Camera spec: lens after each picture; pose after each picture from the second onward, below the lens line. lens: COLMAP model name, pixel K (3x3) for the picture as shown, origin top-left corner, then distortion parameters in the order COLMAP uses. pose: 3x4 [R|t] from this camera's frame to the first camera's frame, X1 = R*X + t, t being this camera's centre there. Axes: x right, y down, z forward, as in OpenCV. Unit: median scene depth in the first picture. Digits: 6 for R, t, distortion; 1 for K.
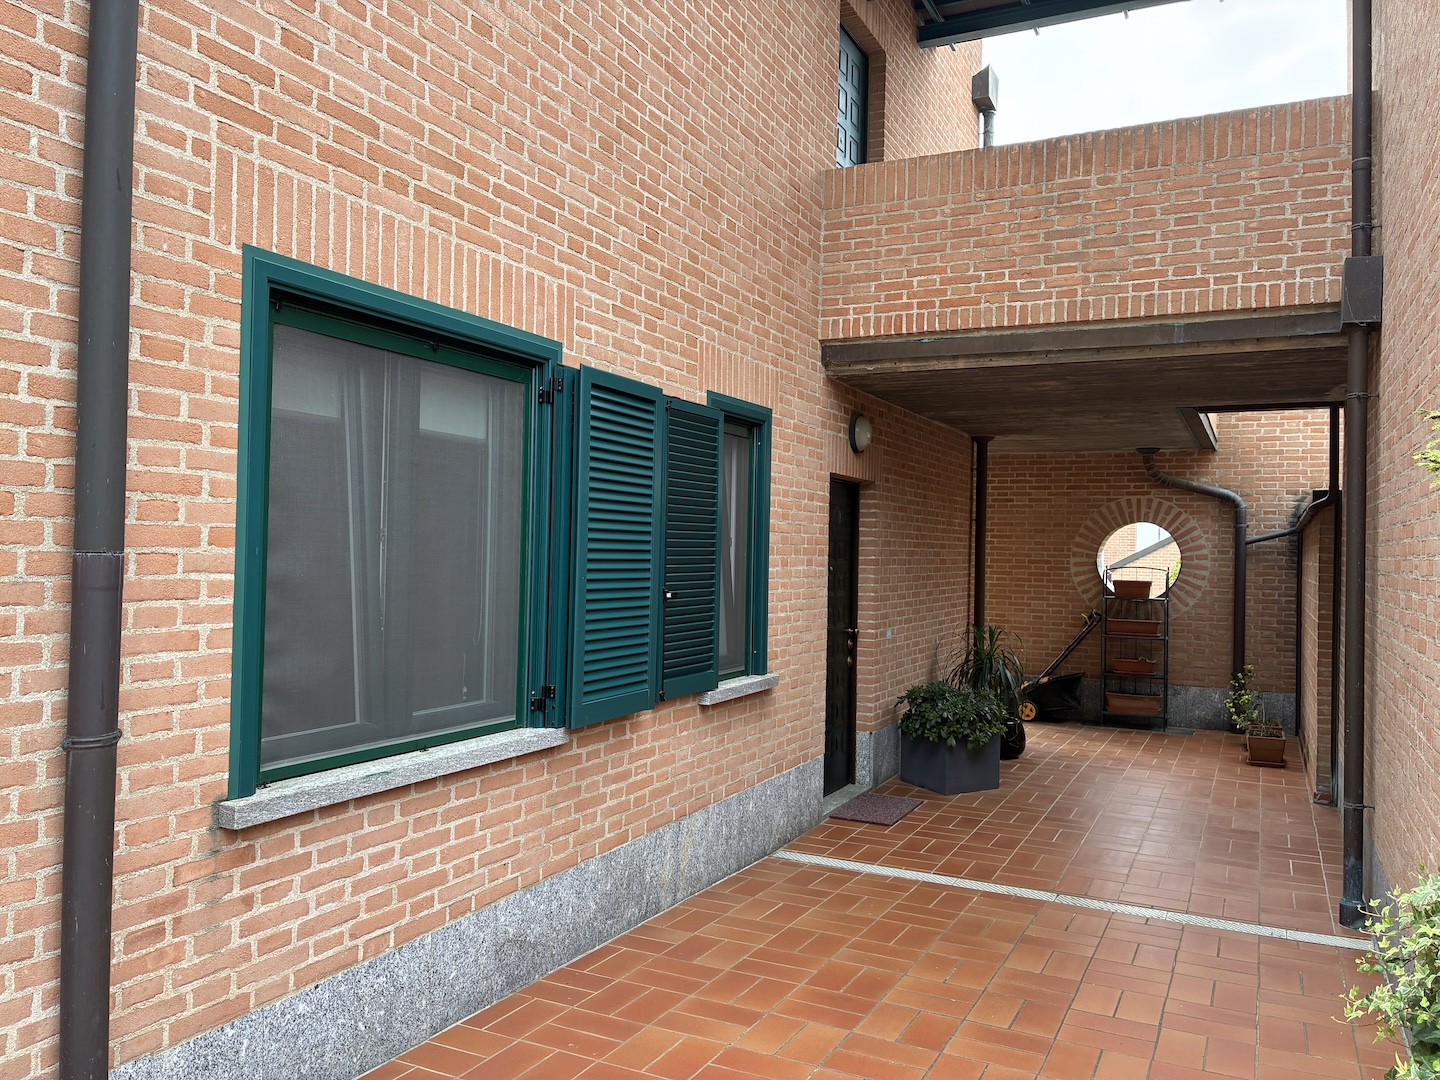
lens RADIAL K [[1087.2, 0, 722.5], [0, 1087.2, 540.2], [0, 0, 1]] dist [0.039442, -0.006402]
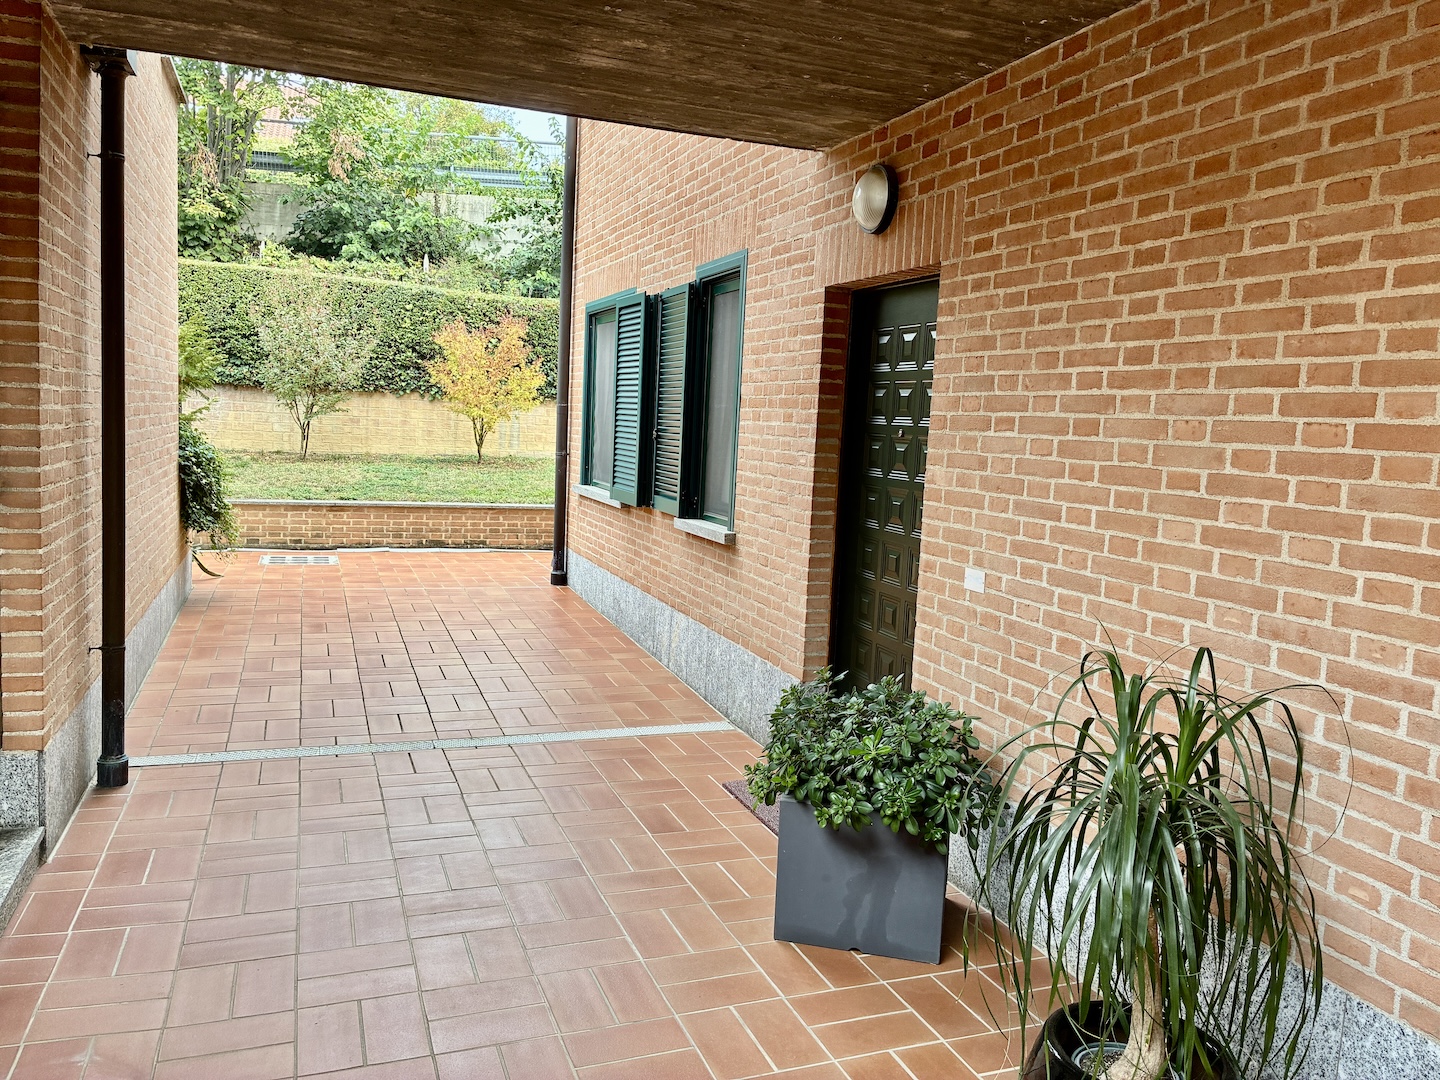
lens RADIAL K [[1087.2, 0, 722.8], [0, 1087.2, 538.5], [0, 0, 1]] dist [0.039442, -0.006402]
pose [[-0.690463, 0.030498, -0.722724, 0.719588], [-0.043319, 0.995574, 0.083398, 0.047108], [0.722069, 0.088891, -0.686086, 1.602537]]
